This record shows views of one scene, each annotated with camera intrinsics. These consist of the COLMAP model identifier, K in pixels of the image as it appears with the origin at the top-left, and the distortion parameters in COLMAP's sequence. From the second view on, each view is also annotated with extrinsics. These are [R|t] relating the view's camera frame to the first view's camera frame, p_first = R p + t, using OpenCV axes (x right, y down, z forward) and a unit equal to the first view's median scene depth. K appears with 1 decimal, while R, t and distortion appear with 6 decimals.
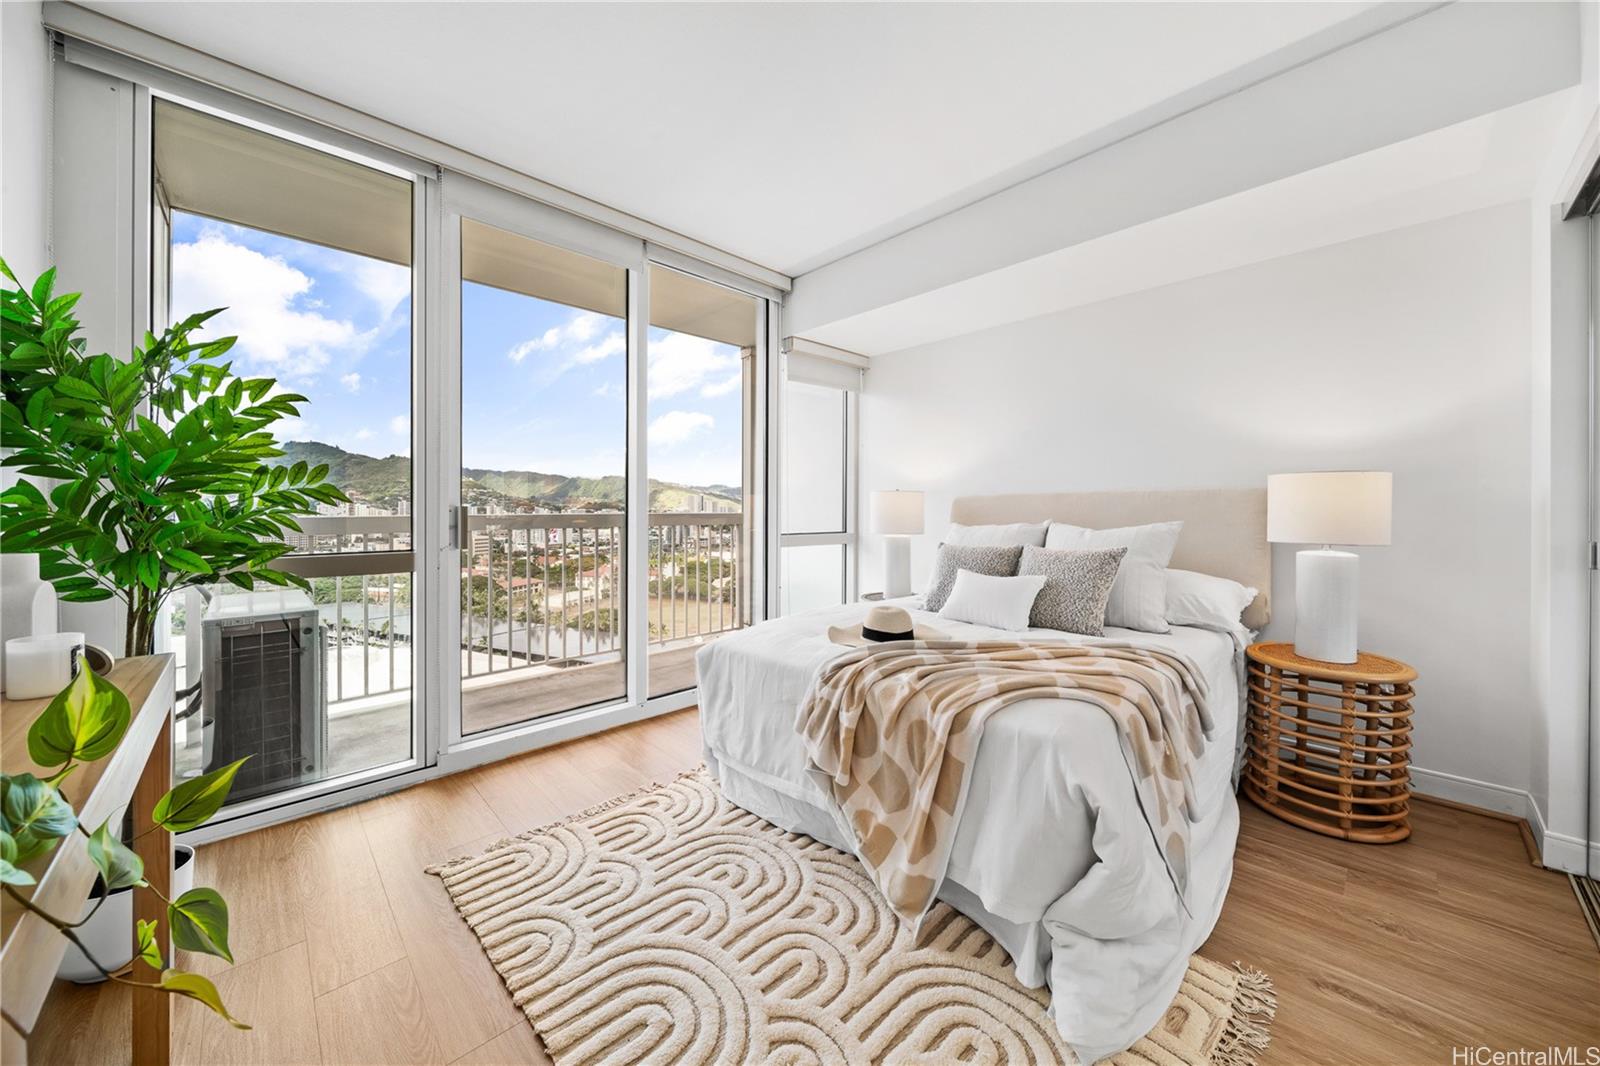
lens RADIAL K [[568.9, 0, 803.0], [0, 568.9, 512.0], [0, 0, 1]] dist [-0.002166, -0.000340]
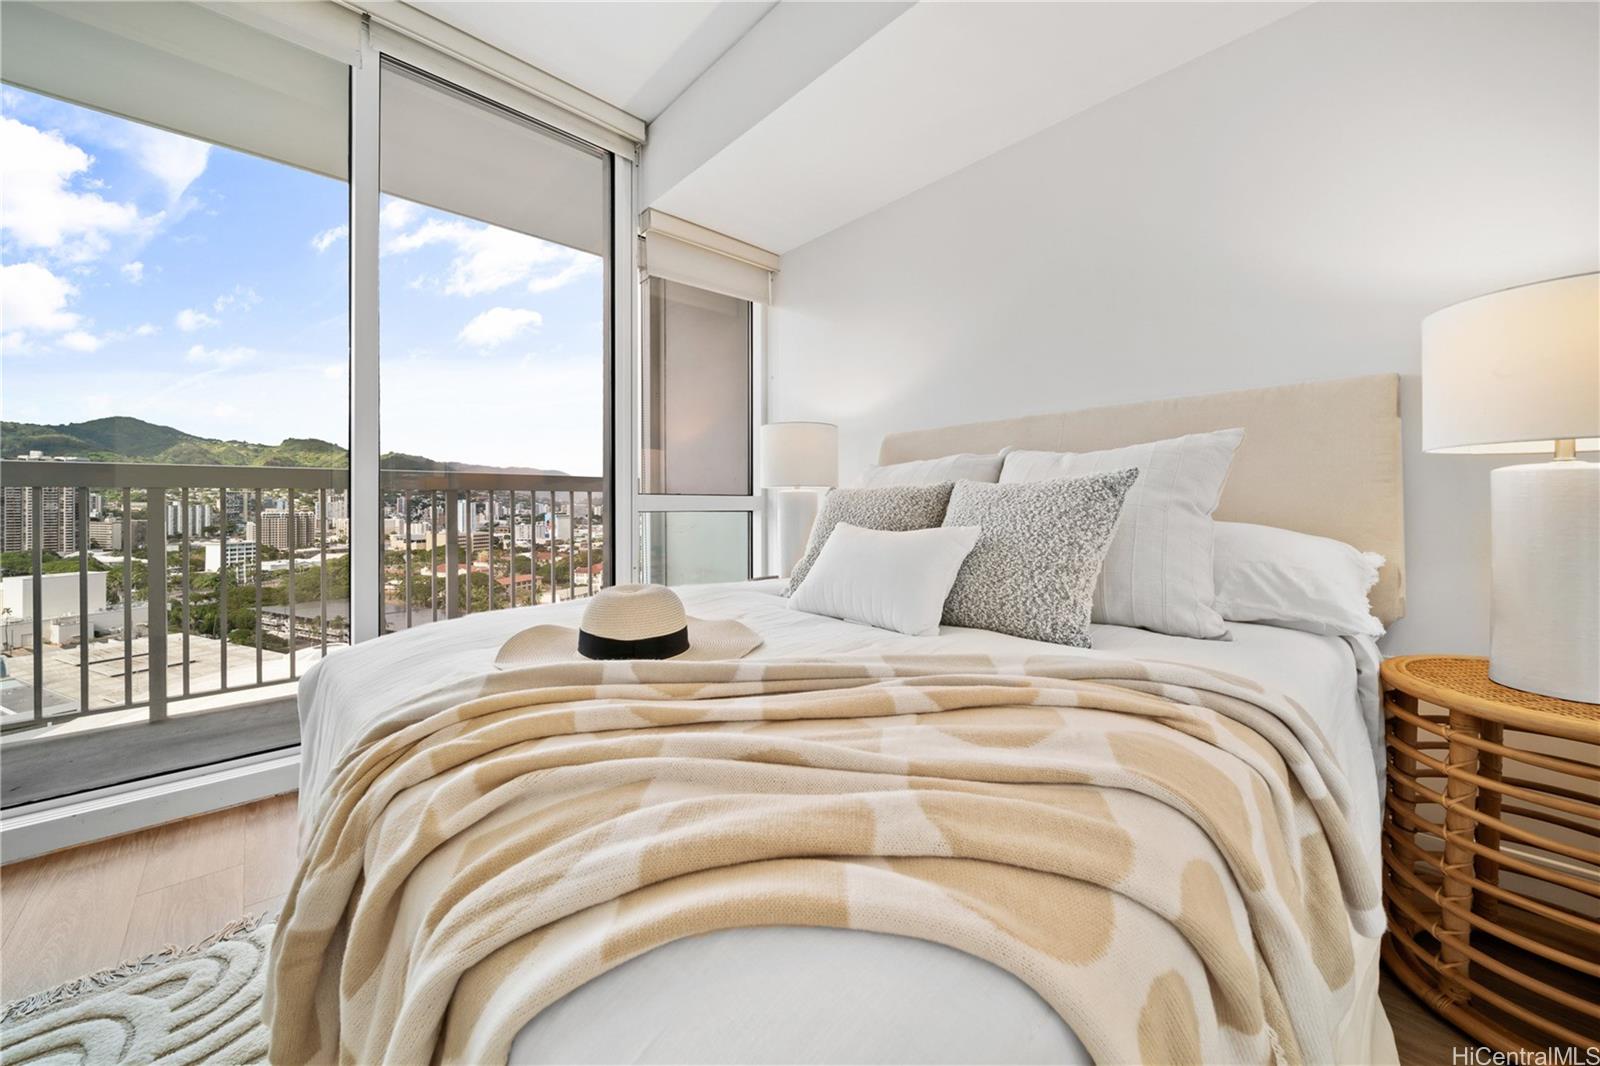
lens RADIAL K [[575.8, 0, 794.3], [0, 575.8, 504.1], [0, 0, 1]] dist [-0.001647, -0.001248]
pose [[0.999674, -0.007566, -0.024369, 0.276728], [0.007466, 0.999963, -0.004195, 0.094275], [0.024400, 0.004012, 0.999694, 0.481060]]
